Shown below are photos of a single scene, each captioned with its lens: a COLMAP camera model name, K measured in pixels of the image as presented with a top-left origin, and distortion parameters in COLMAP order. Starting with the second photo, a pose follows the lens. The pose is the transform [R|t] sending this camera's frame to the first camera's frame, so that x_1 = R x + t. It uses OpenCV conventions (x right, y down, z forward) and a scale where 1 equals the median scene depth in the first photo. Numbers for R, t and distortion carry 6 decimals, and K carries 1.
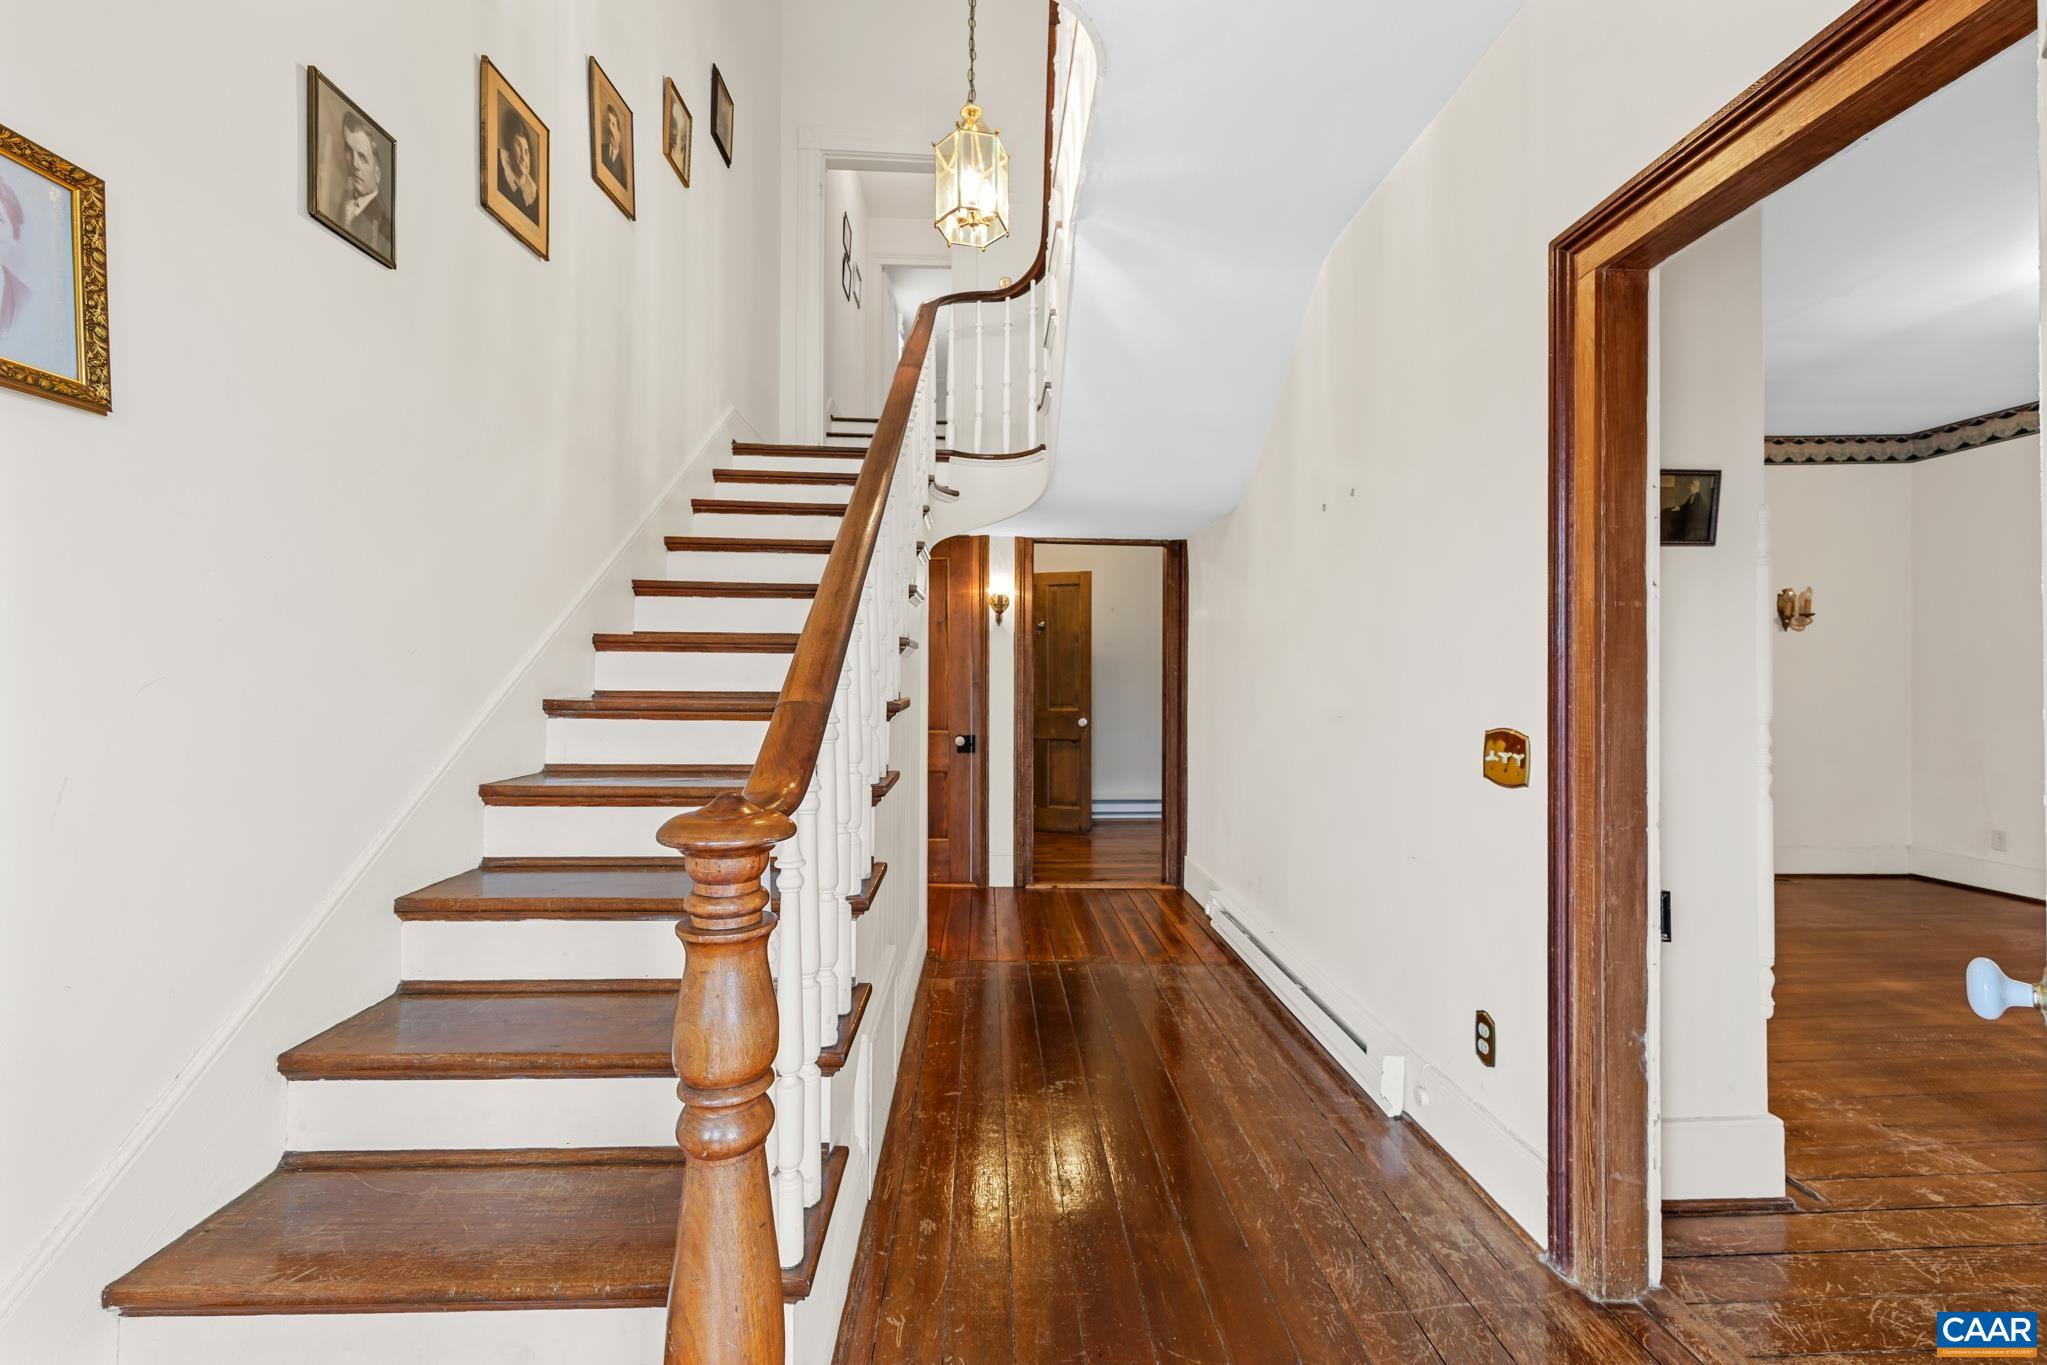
lens RADIAL K [[818.0, 0, 1022.0], [0, 818.0, 678.6], [0, 0, 1]] dist [-0.000640, -0.001775]
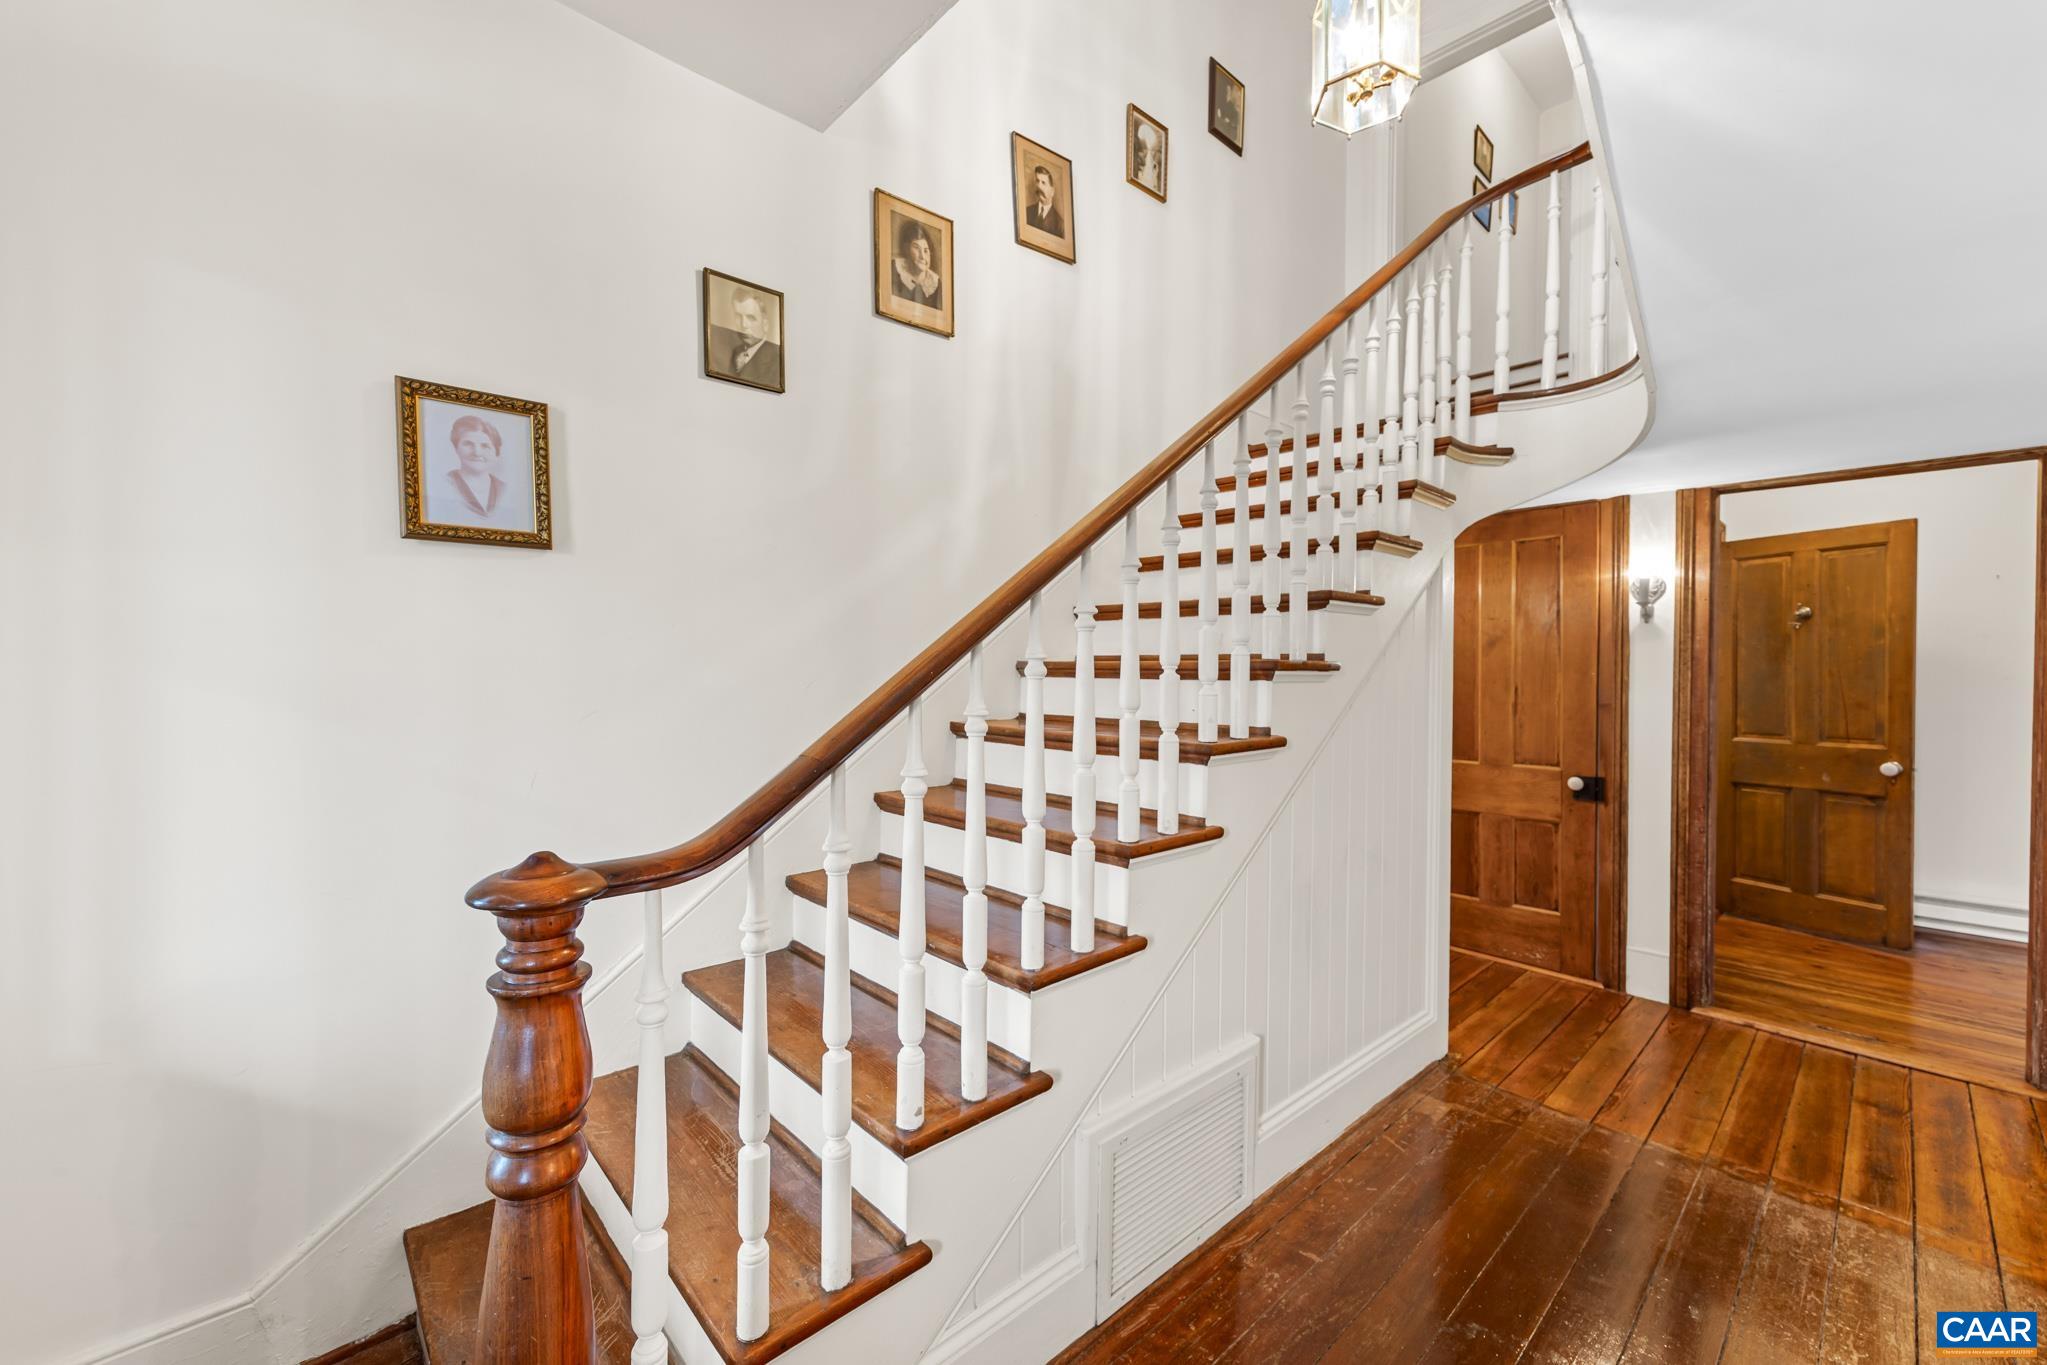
lens RADIAL K [[818.0, 0, 1028.9], [0, 818.0, 682.9], [0, 0, 1]] dist [-0.000640, -0.001775]
pose [[0.647378, 0.010667, -0.762095, 0.235810], [-0.004395, 0.999938, 0.010263, -0.026966], [0.762157, -0.003294, 0.647384, 0.222599]]
